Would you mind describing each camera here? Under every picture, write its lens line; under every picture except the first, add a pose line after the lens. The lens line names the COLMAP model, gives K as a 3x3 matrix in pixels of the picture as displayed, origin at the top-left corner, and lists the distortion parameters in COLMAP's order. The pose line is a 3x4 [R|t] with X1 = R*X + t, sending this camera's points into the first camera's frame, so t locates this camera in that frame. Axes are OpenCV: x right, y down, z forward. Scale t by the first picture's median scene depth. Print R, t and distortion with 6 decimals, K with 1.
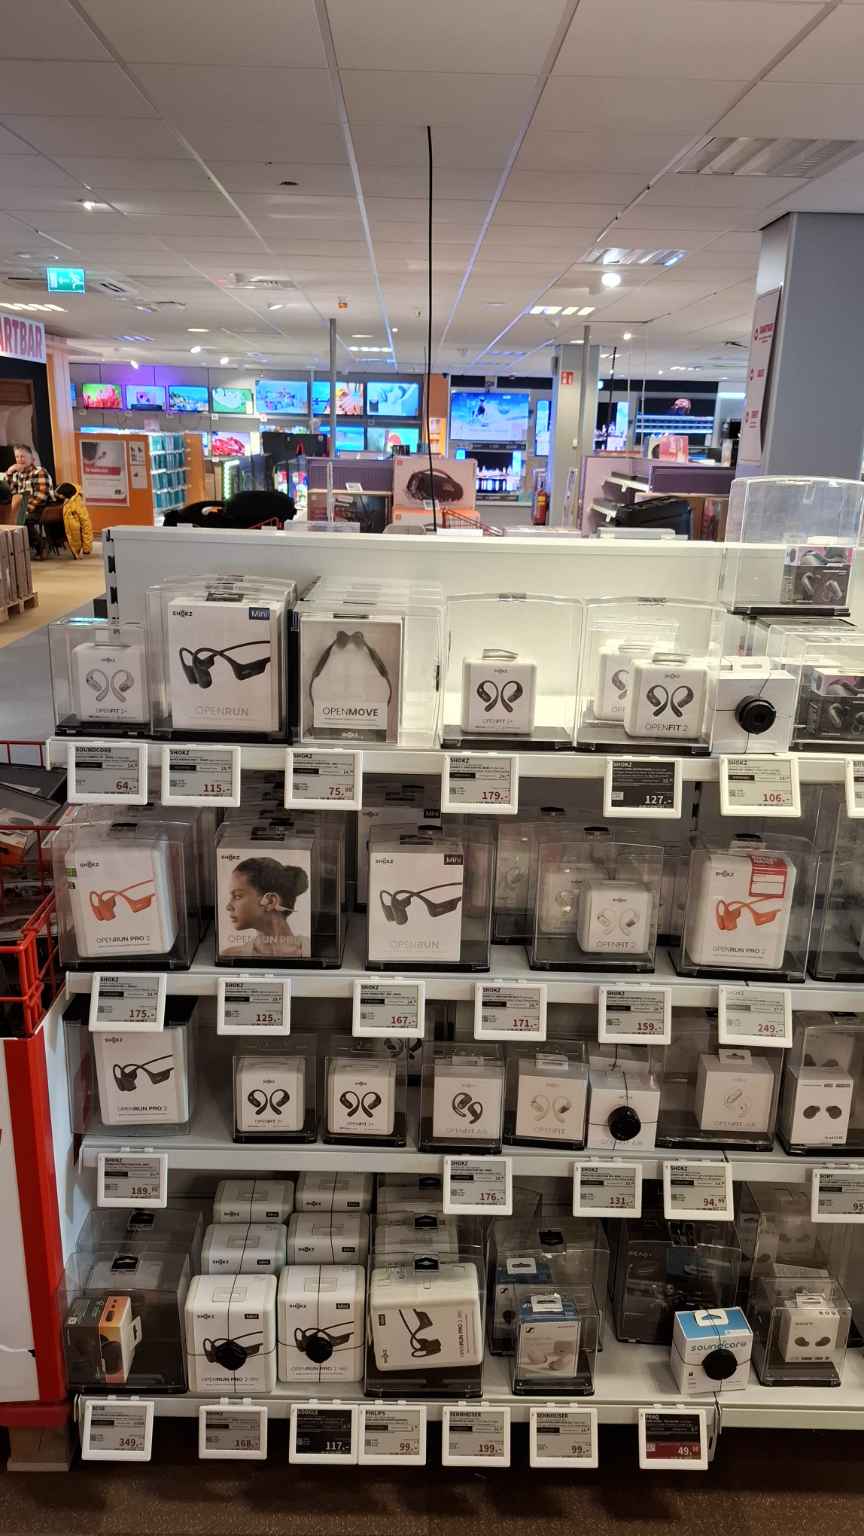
lens RADIAL K [[1100.4, 0, 413.6], [0, 1100.4, 756.4], [0, 0, 1]] dist [0.044442, -0.052637]
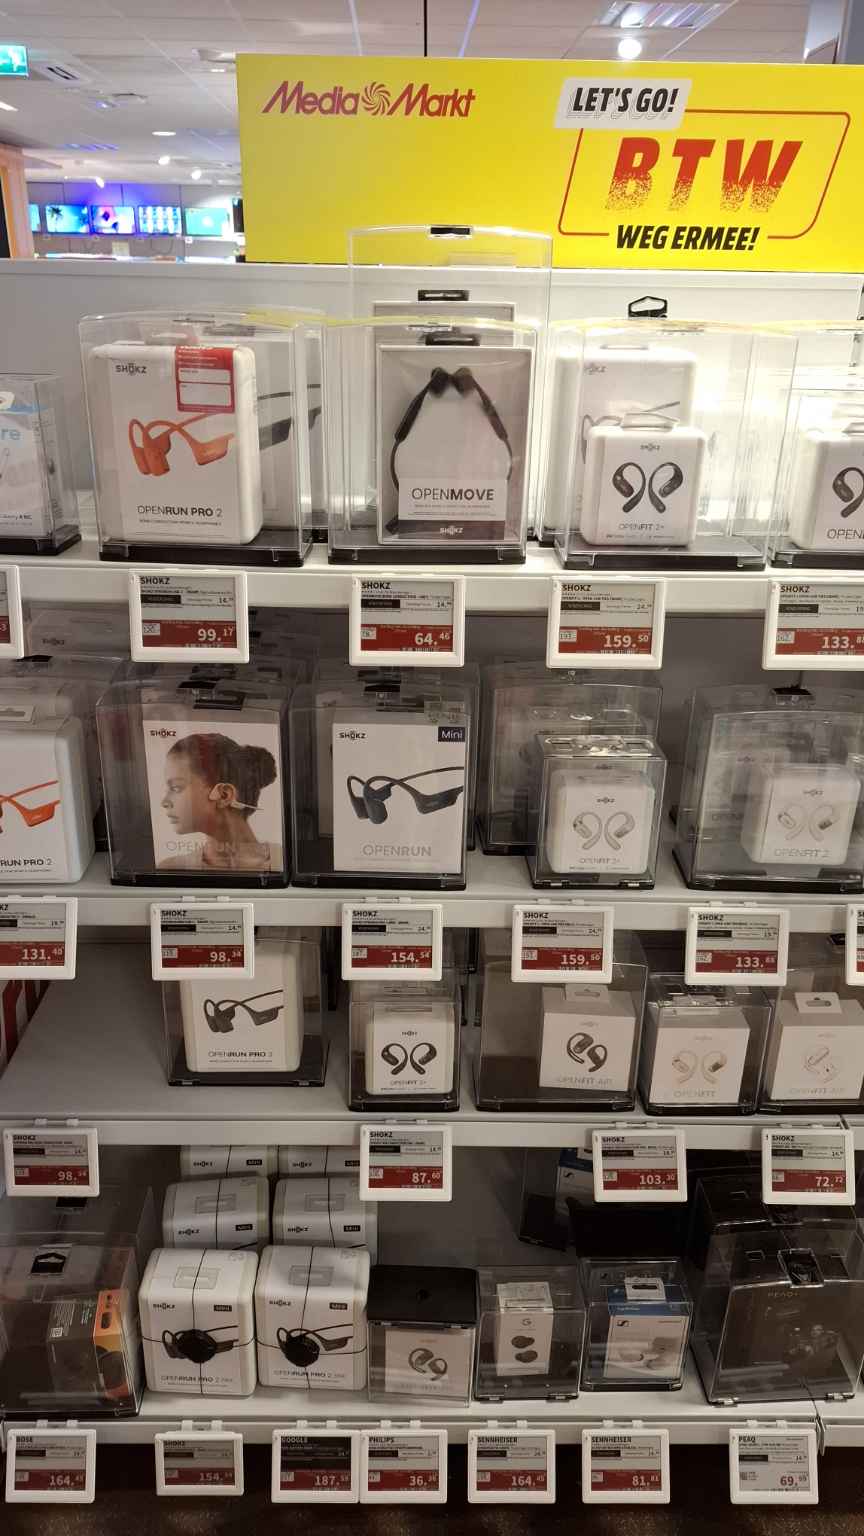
lens RADIAL K [[1100.4, 0, 410.9], [0, 1100.4, 755.2], [0, 0, 1]] dist [0.044442, -0.052637]
pose [[0.999940, -0.010070, 0.004354, -0.012553], [0.009402, 0.991097, 0.132810, 0.013502], [-0.005653, -0.132761, 0.991132, 0.290933]]
